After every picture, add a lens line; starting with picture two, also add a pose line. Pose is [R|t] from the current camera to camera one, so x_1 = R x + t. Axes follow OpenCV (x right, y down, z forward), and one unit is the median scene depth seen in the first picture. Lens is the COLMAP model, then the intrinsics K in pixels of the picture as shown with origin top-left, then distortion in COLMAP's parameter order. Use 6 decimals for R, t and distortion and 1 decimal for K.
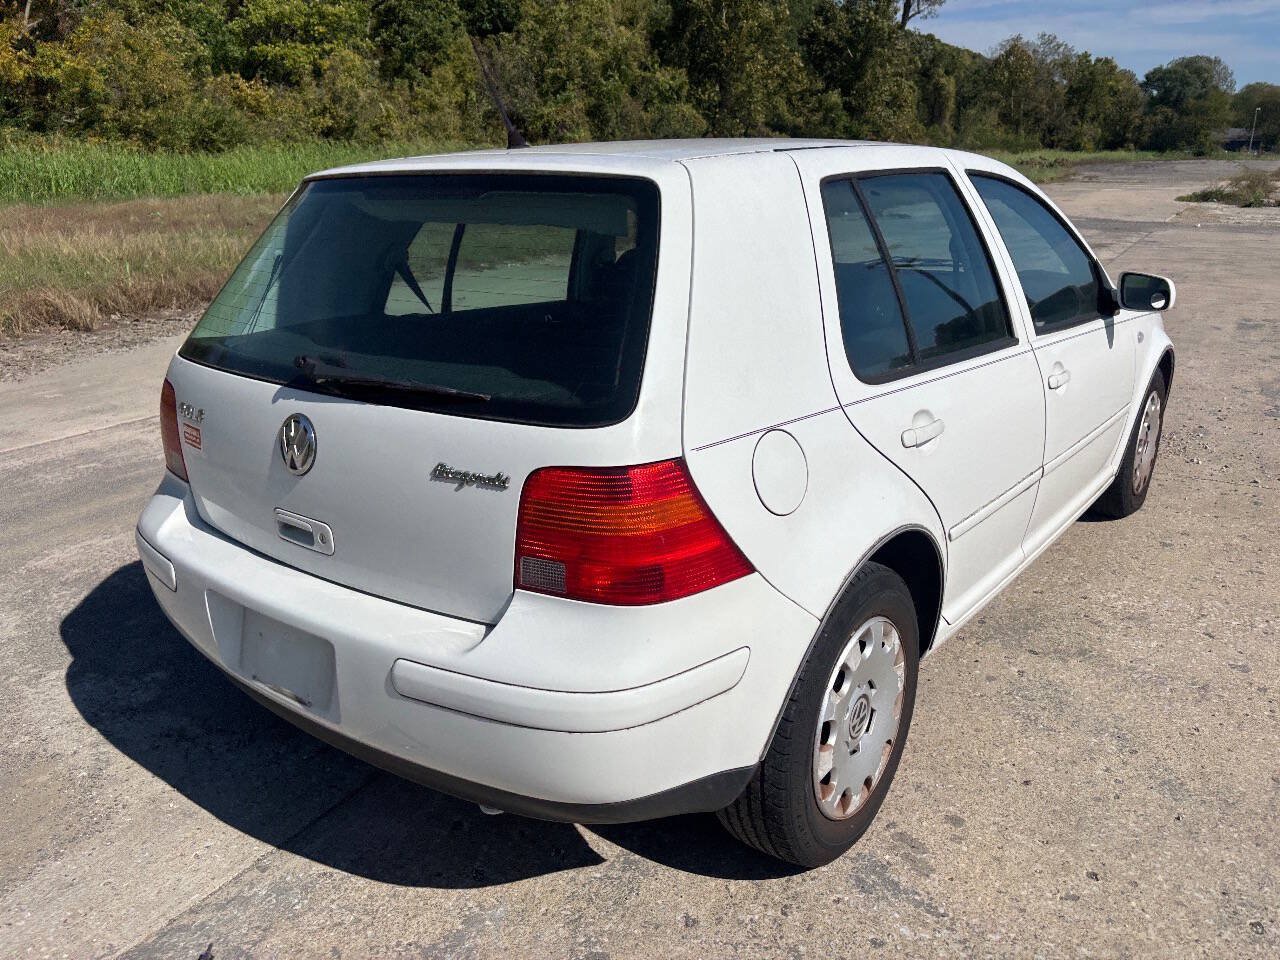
lens RADIAL K [[965.3, 0, 653.8], [0, 965.3, 478.0], [0, 0, 1]] dist [0.046970, -0.049153]
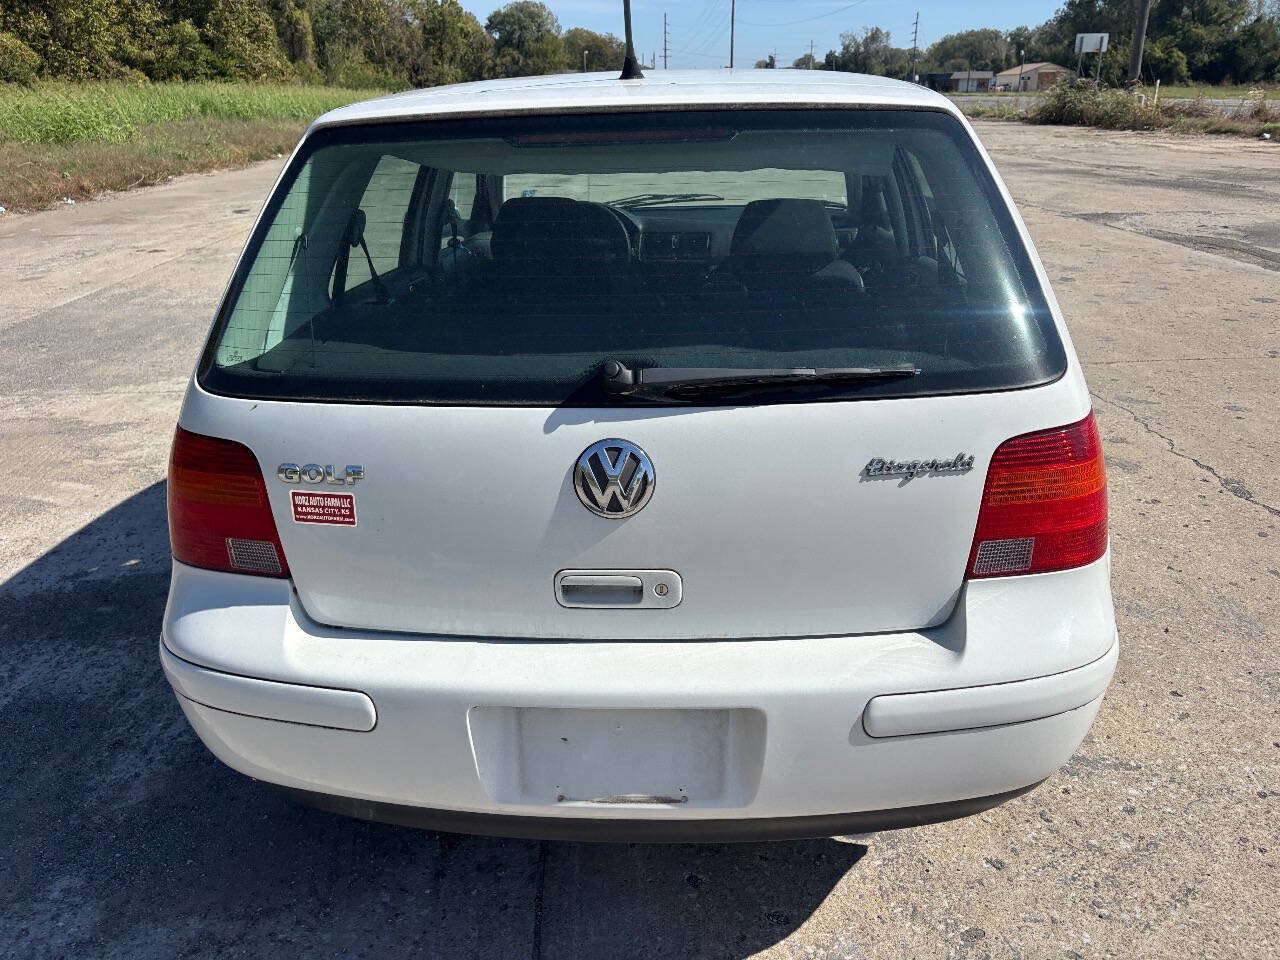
lens RADIAL K [[966.6, 0, 652.0], [0, 966.6, 483.0], [0, 0, 1]] dist [0.038571, -0.040192]
pose [[0.830536, -0.210975, 0.515460, -0.675800], [0.180024, 0.977490, 0.110019, -0.100635], [-0.527068, 0.001420, 0.849822, 0.321935]]
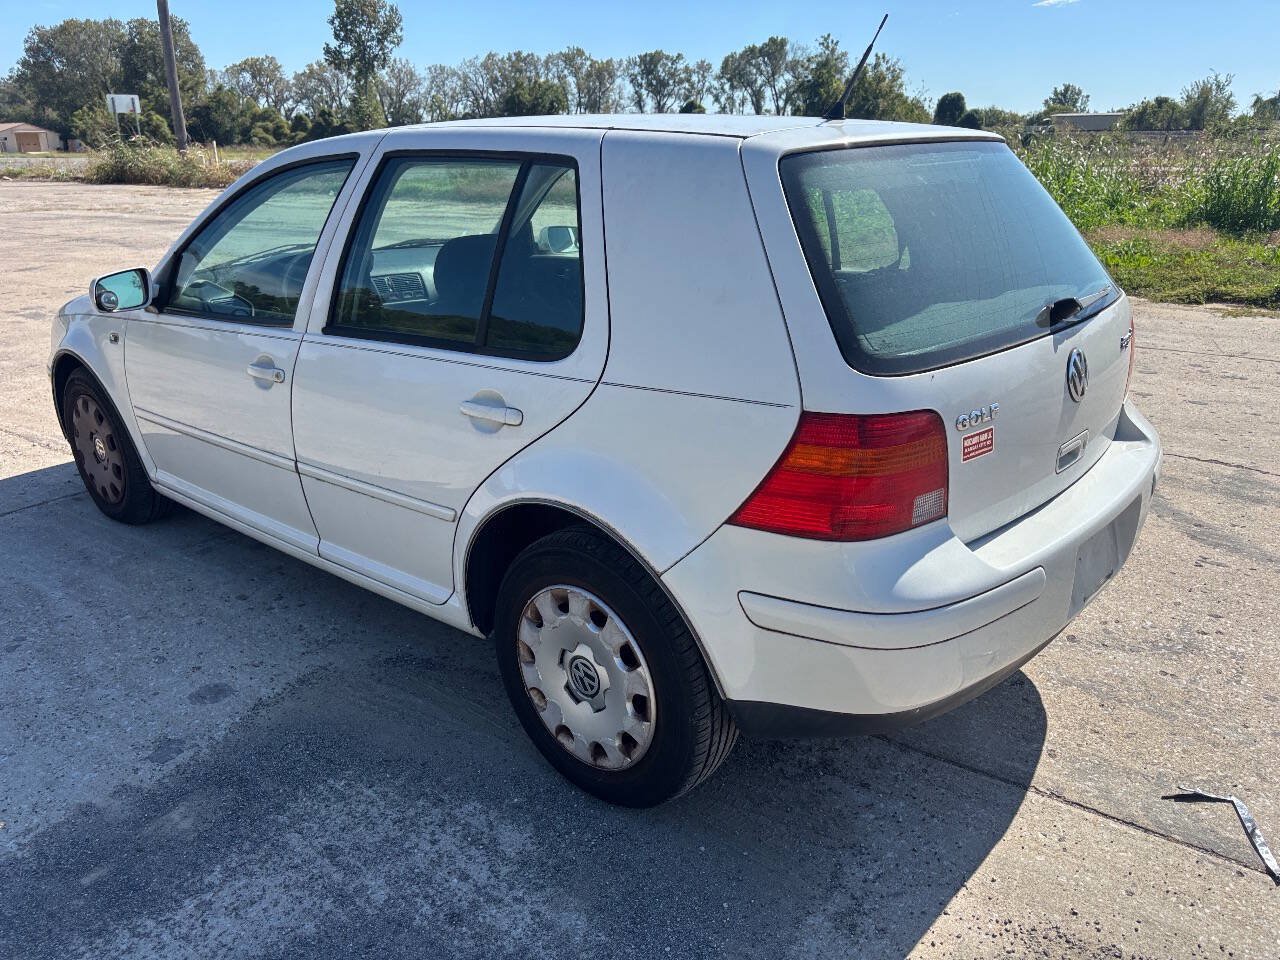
lens RADIAL K [[966.6, 0, 652.0], [0, 966.6, 483.0], [0, 0, 1]] dist [0.038571, -0.040192]
pose [[0.081889, -0.321144, 0.943483, -1.411297], [0.313149, 0.907010, 0.281549, -0.367903], [-0.946167, 0.272395, 0.174841, 1.199537]]
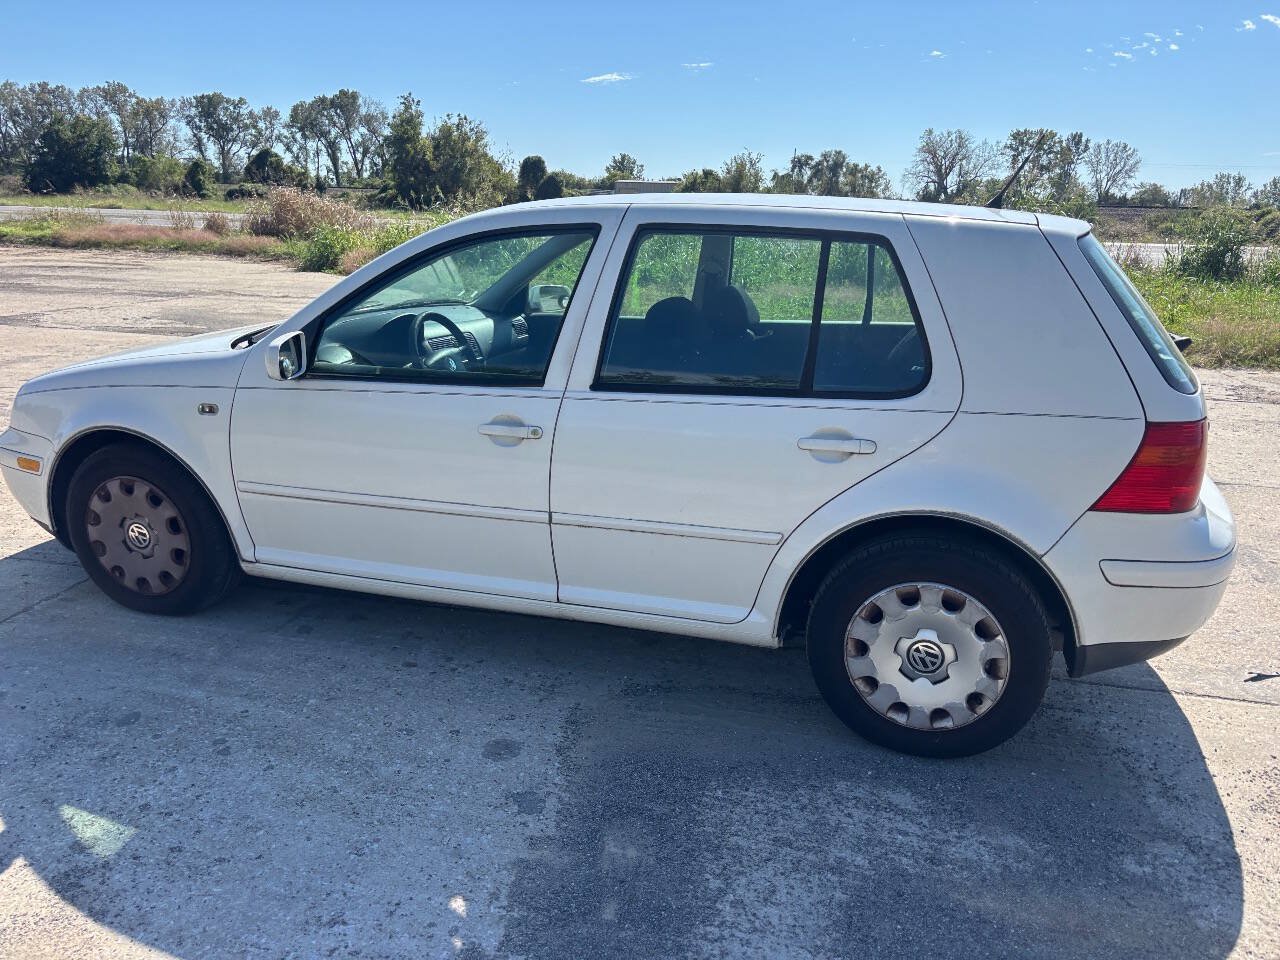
lens RADIAL K [[966.6, 0, 652.0], [0, 966.6, 483.0], [0, 0, 1]] dist [0.038571, -0.040192]
pose [[-0.323430, -0.261862, 0.909297, -1.485315], [0.269530, 0.895644, 0.353800, -0.671734], [-0.907054, 0.359513, -0.219099, 2.067728]]
